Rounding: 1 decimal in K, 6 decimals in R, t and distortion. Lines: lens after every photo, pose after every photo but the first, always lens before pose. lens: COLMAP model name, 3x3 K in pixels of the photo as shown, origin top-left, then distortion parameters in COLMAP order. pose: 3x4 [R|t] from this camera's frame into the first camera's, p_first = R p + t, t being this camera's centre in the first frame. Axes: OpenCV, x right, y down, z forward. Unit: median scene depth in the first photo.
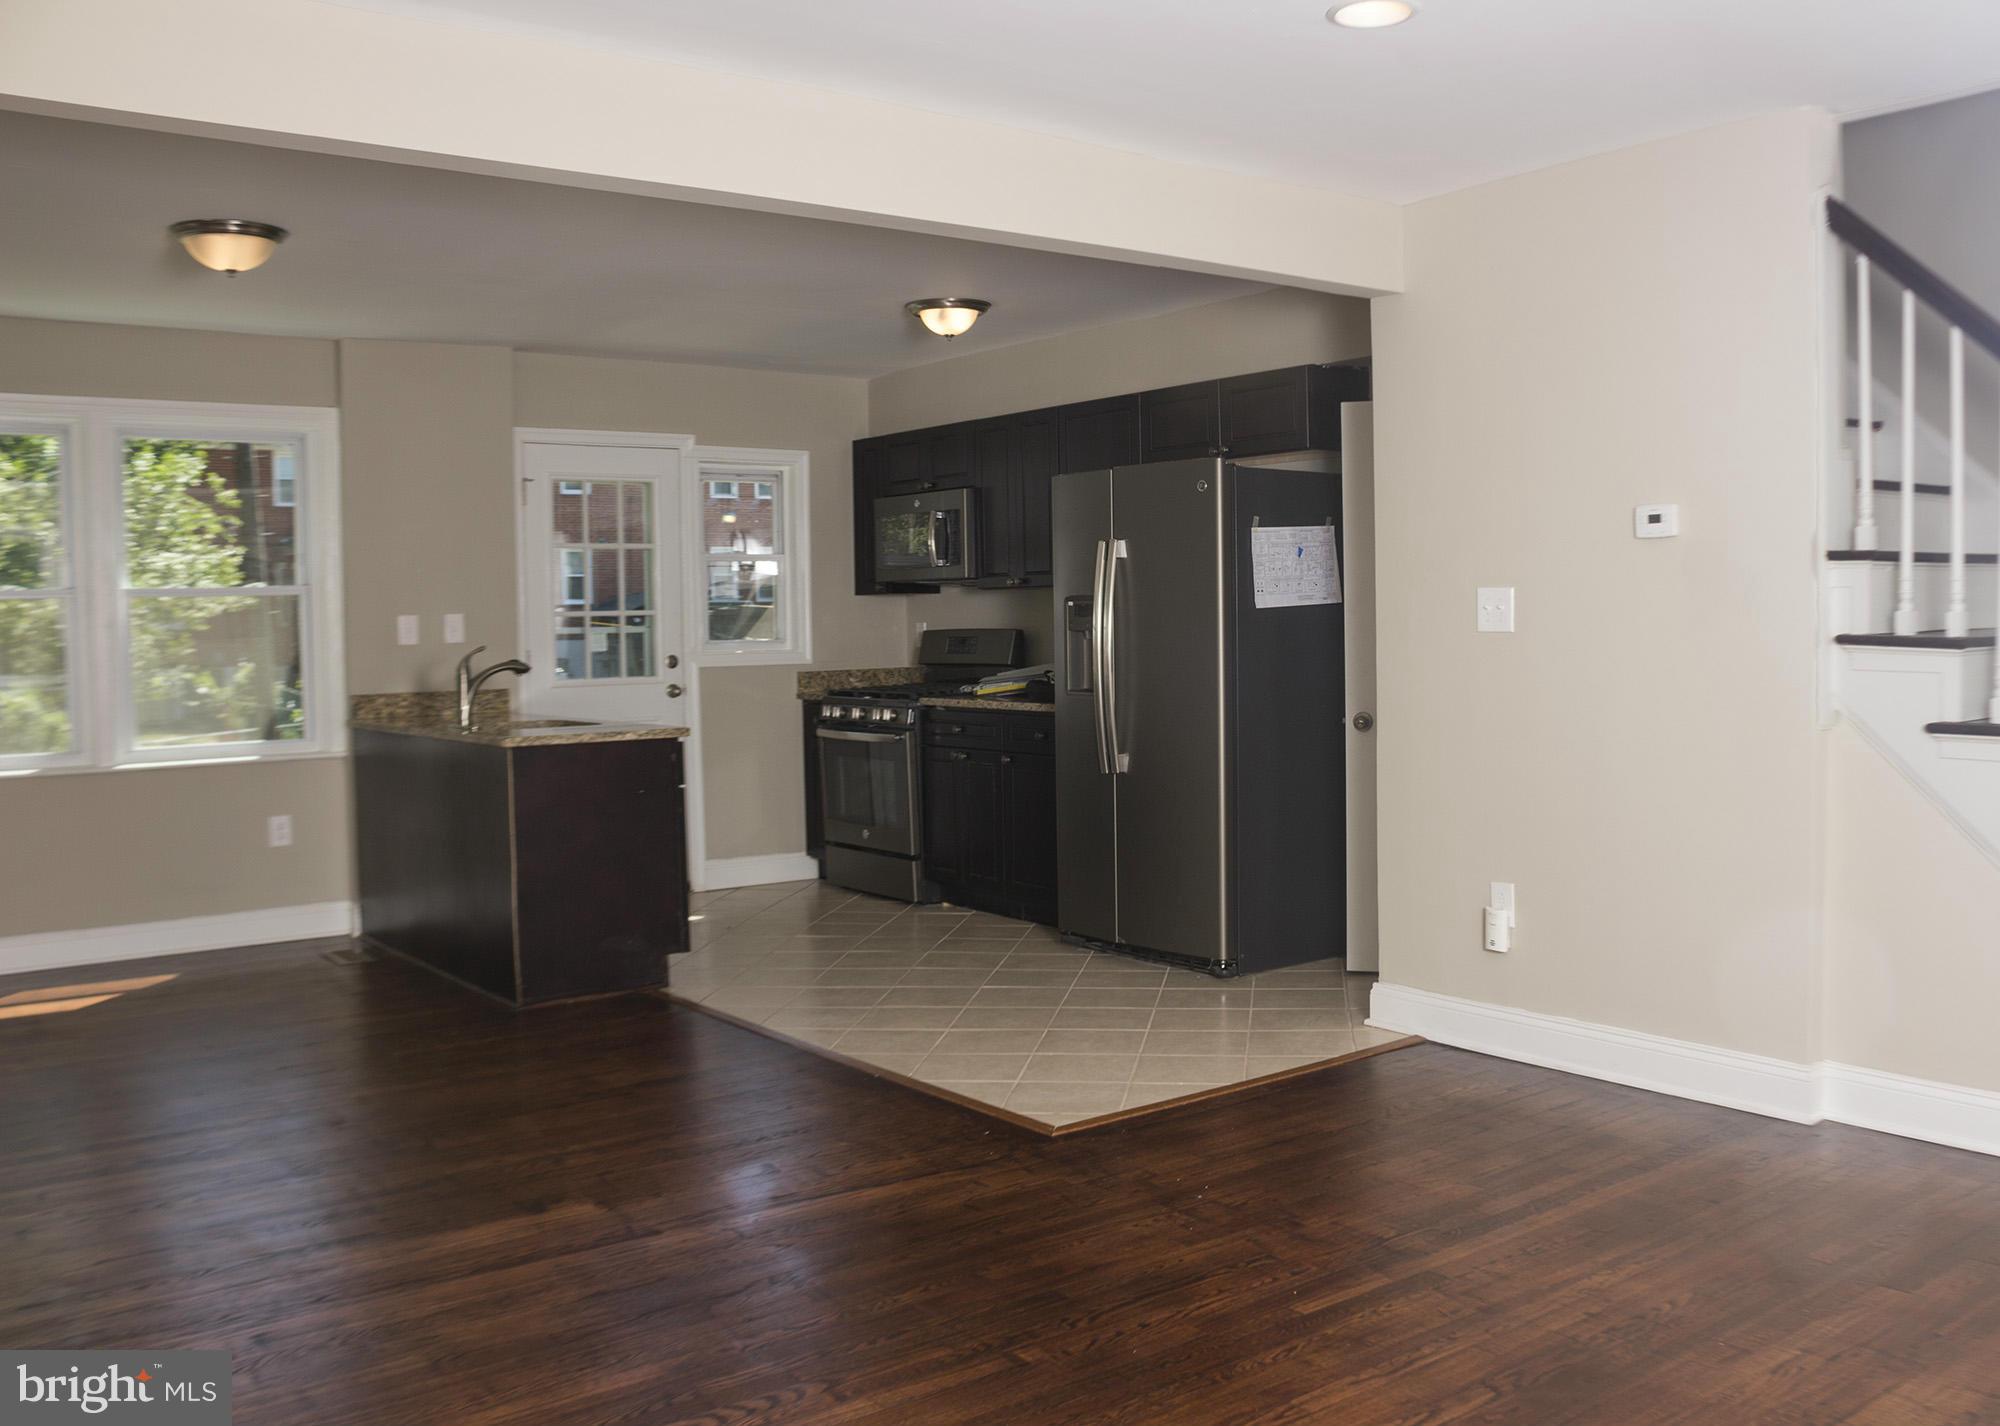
lens RADIAL K [[1799.4, 0, 1076.3], [0, 1799.4, 708.9], [0, 0, 1]] dist [-0.110753, 0.013718]
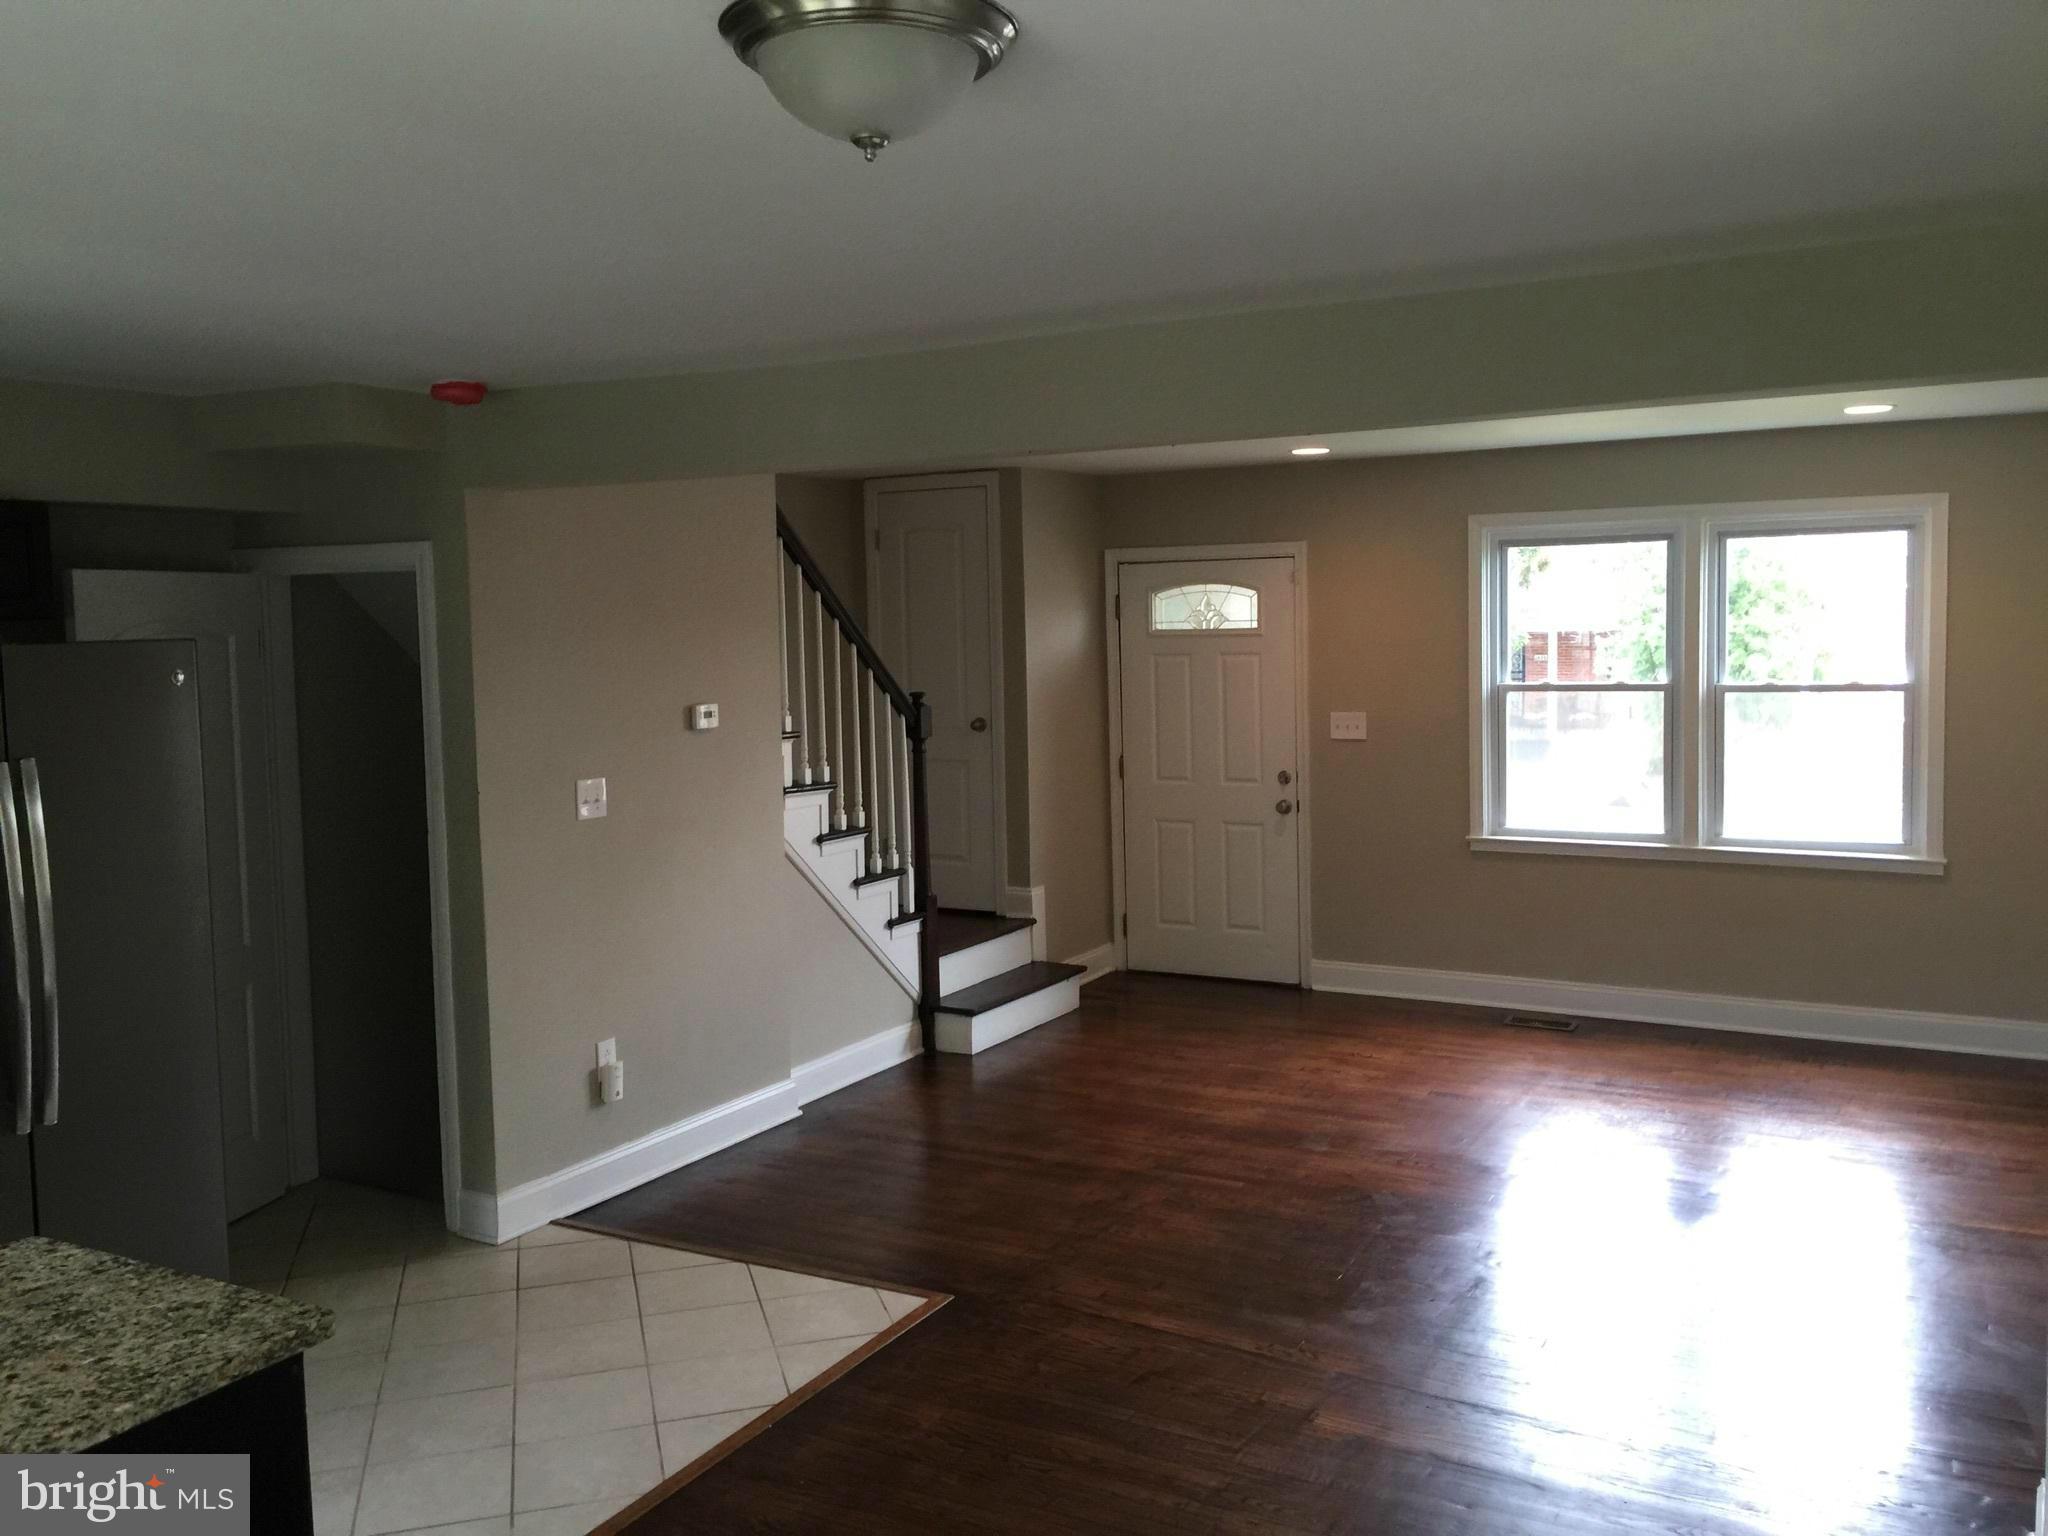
lens RADIAL K [[1745.2, 0, 1024.0], [0, 1745.2, 768.0], [0, 0, 1]] dist [-0.001402, -0.002919]
pose [[-0.385783, -0.053476, 0.921039, -0.677741], [0.077887, 0.992867, 0.090270, -0.118306], [-0.919296, 0.106561, -0.378866, 0.911007]]
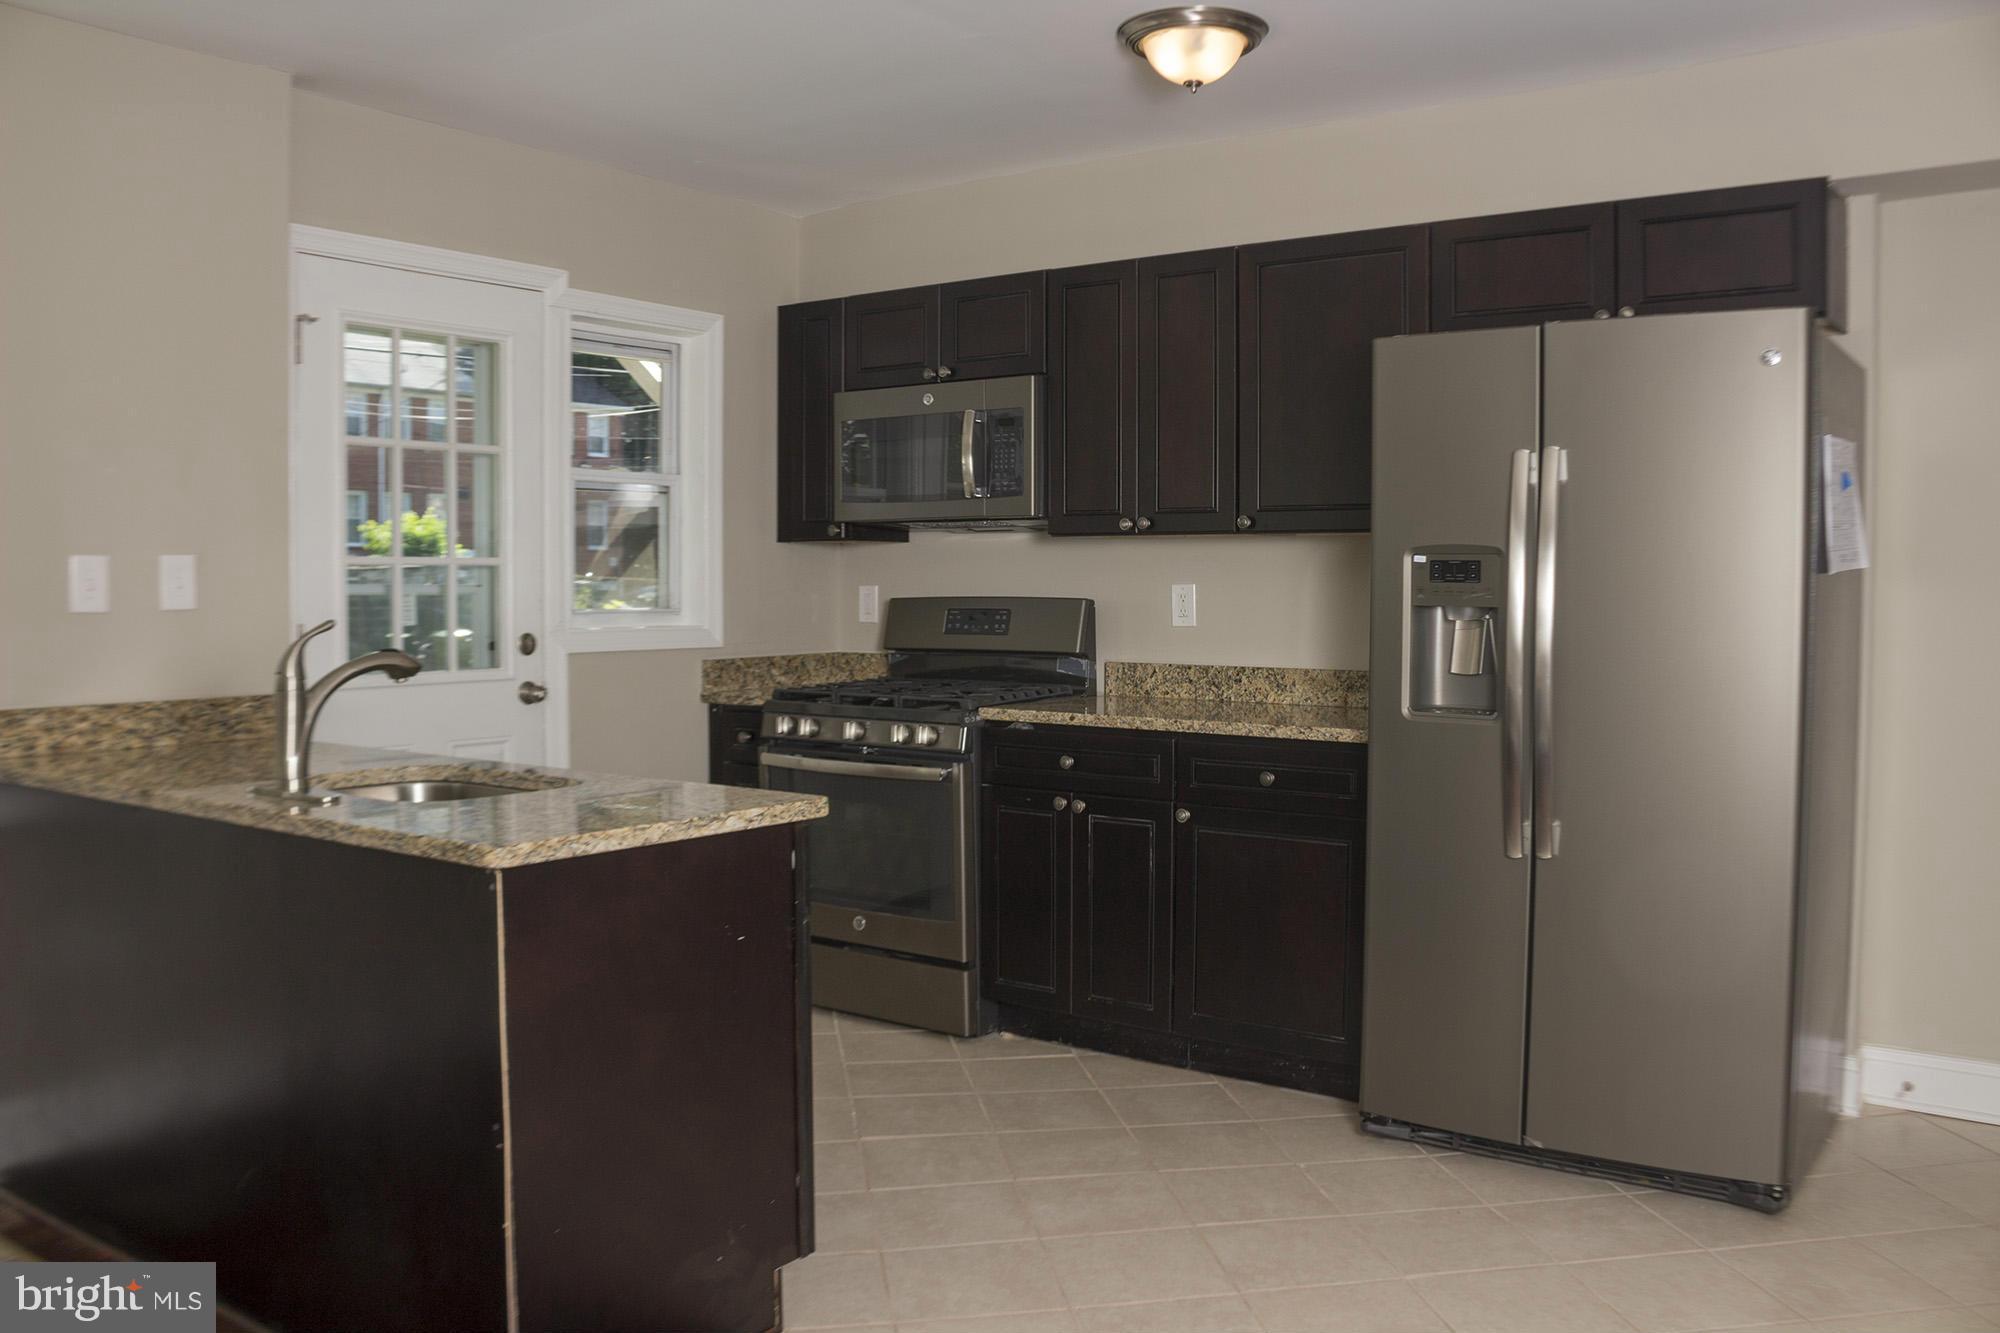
lens RADIAL K [[1666.5, 0, 1032.1], [0, 1666.5, 668.0], [0, 0, 1]] dist [-0.153395, 0.117807]
pose [[0.960595, 0.003664, 0.277928, -0.282164], [-0.003107, 0.999992, -0.002445, -0.022863], [-0.277934, 0.001485, 0.960599, 0.551047]]
